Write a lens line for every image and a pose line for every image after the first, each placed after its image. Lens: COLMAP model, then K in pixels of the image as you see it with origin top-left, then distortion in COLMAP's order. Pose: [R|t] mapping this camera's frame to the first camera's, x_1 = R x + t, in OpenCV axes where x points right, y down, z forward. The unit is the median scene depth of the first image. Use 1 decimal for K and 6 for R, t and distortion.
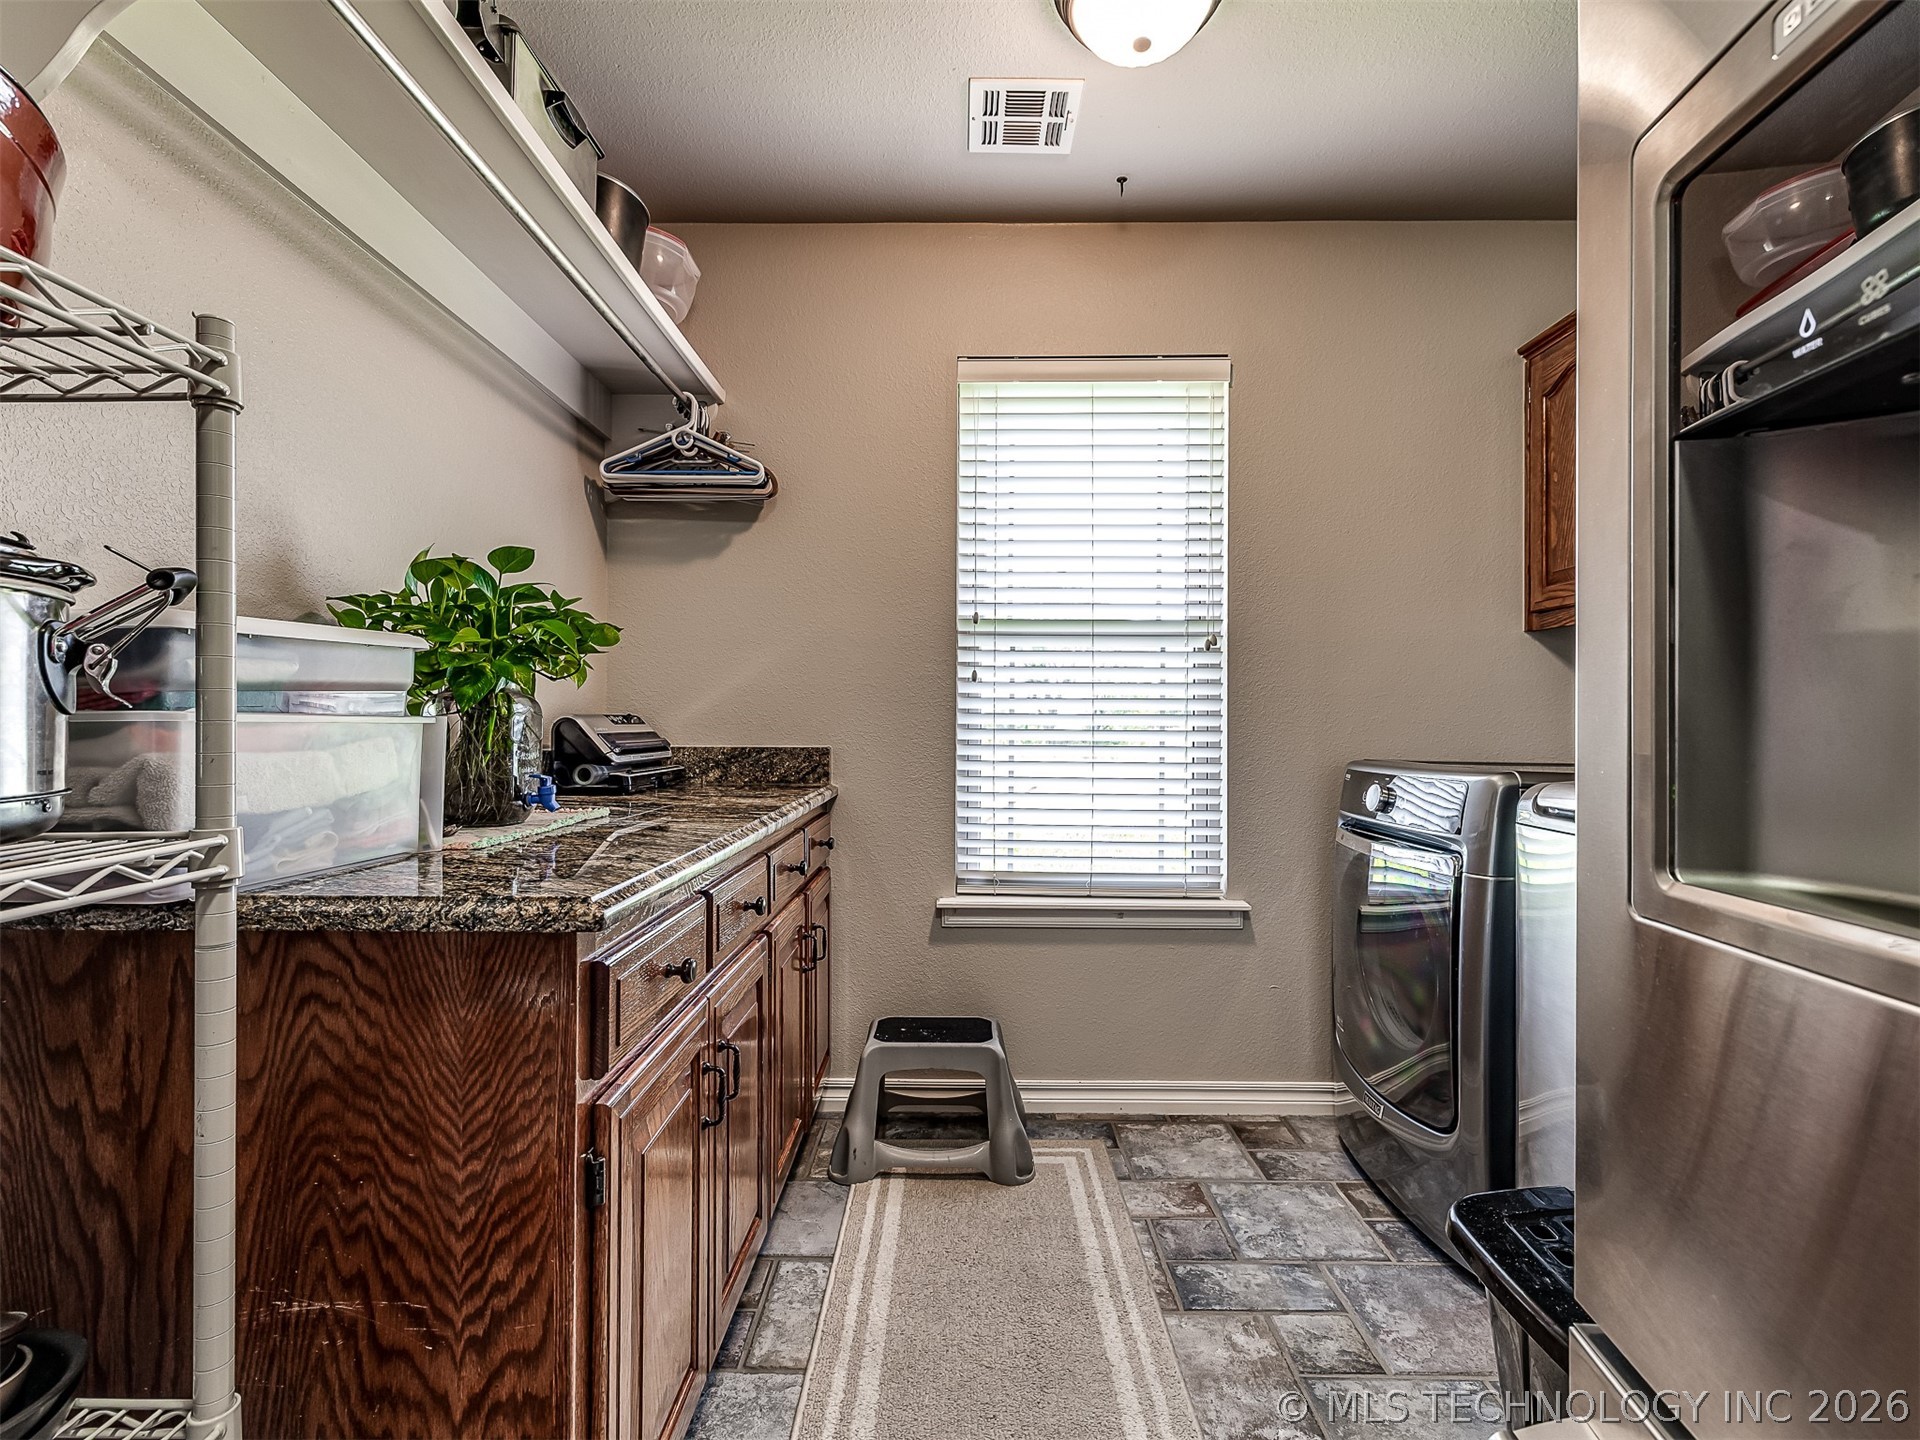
lens RADIAL K [[869.1, 0, 958.4], [0, 869.1, 720.1], [0, 0, 1]] dist [-0.001748, -0.000787]
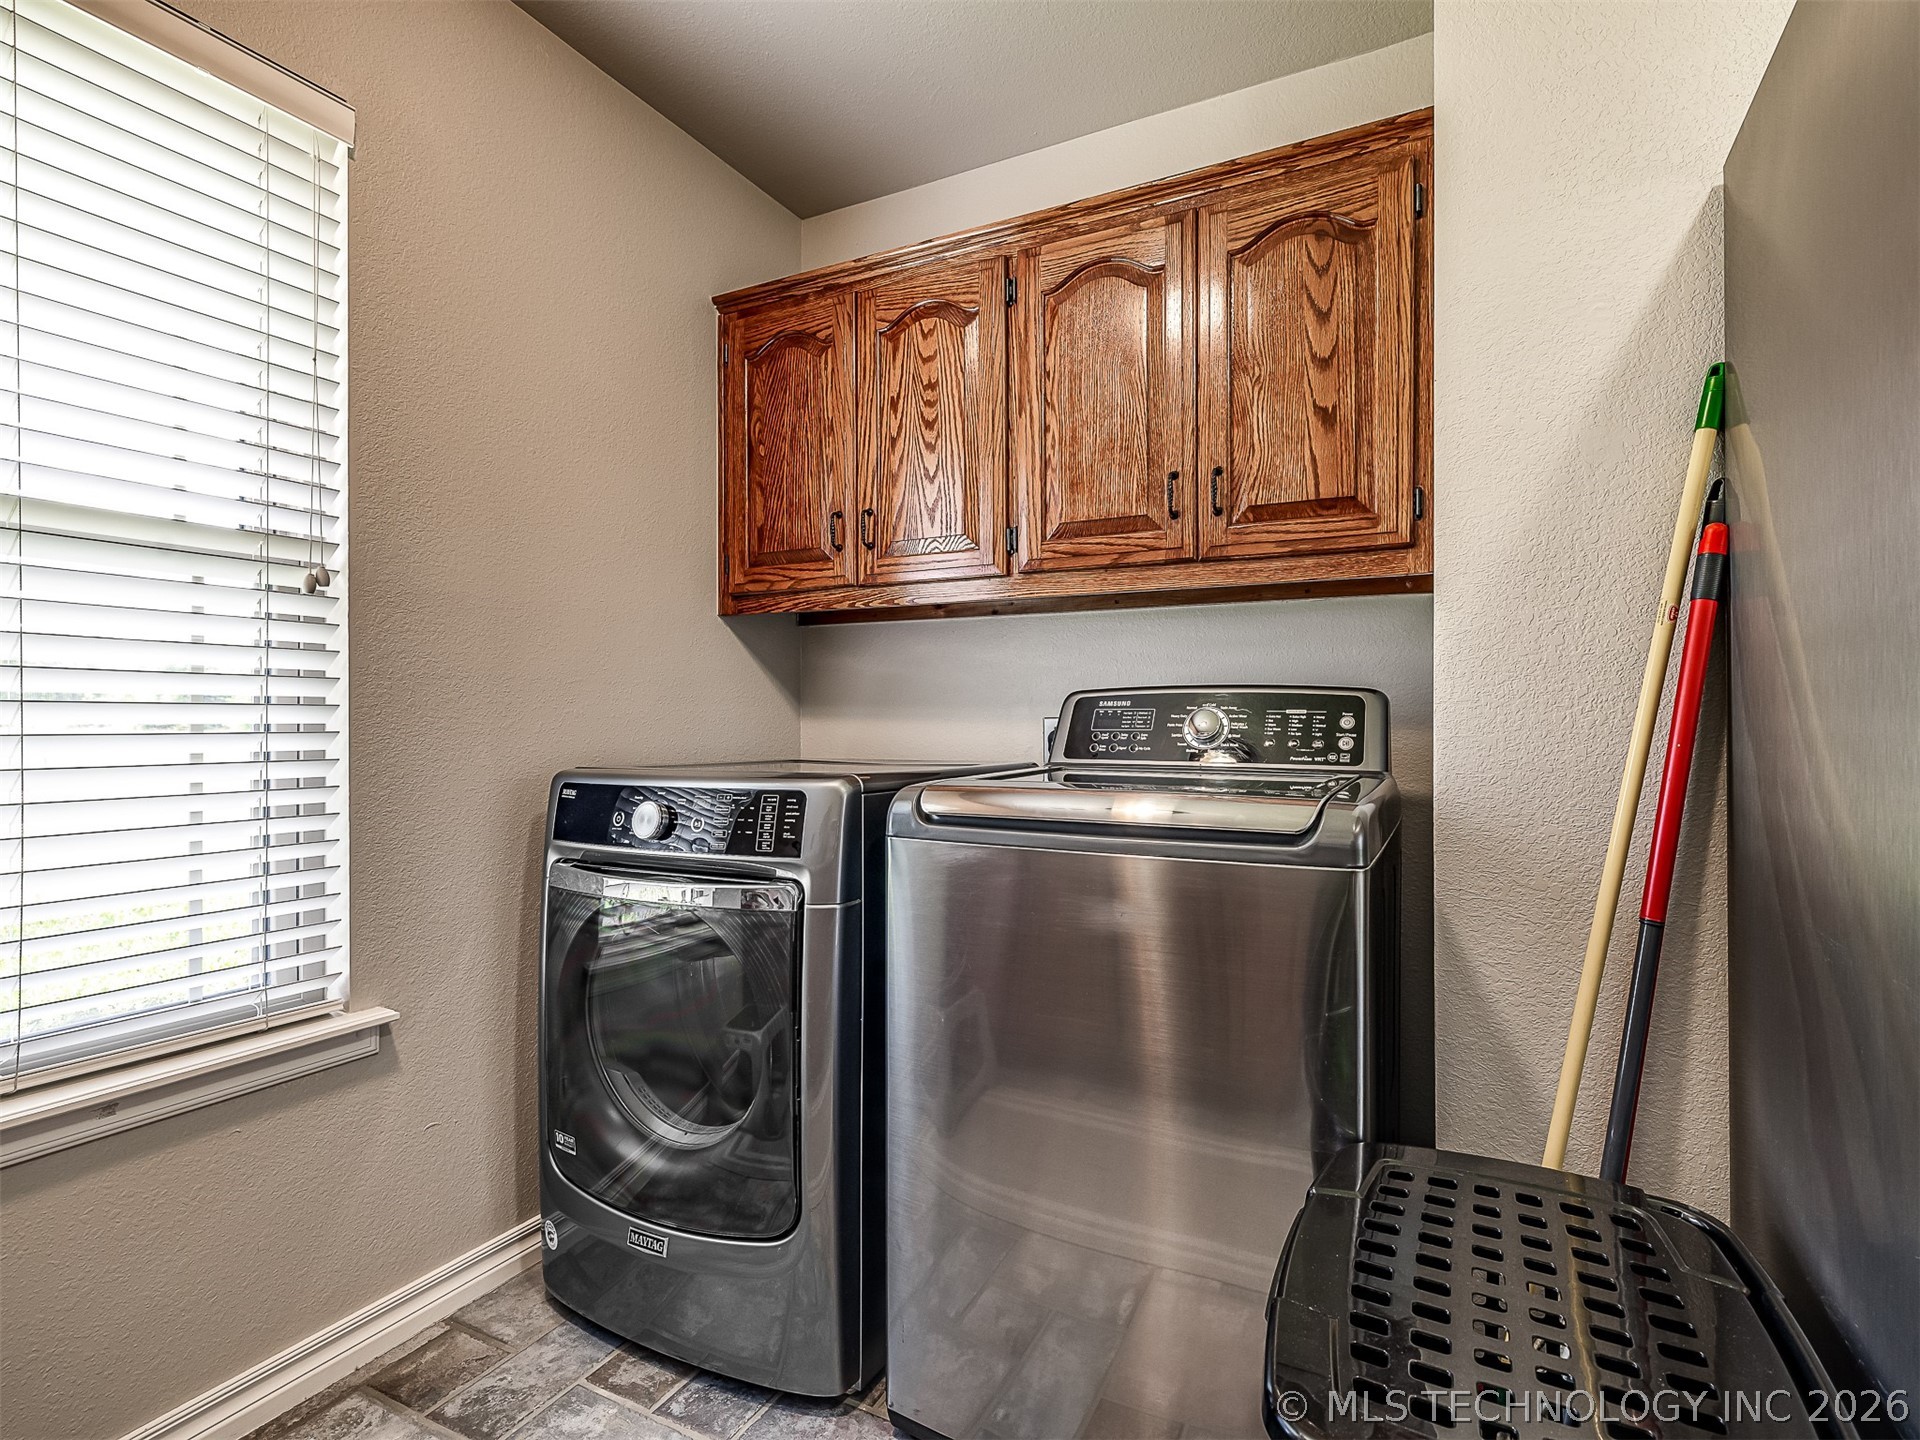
lens RADIAL K [[869.1, 0, 960.1], [0, 869.1, 719.4], [0, 0, 1]] dist [-0.001748, -0.000787]
pose [[0.414681, -0.006512, 0.909943, -0.060698], [-0.000454, 0.999973, 0.007363, -0.000768], [-0.909967, -0.003466, 0.414667, 0.381285]]
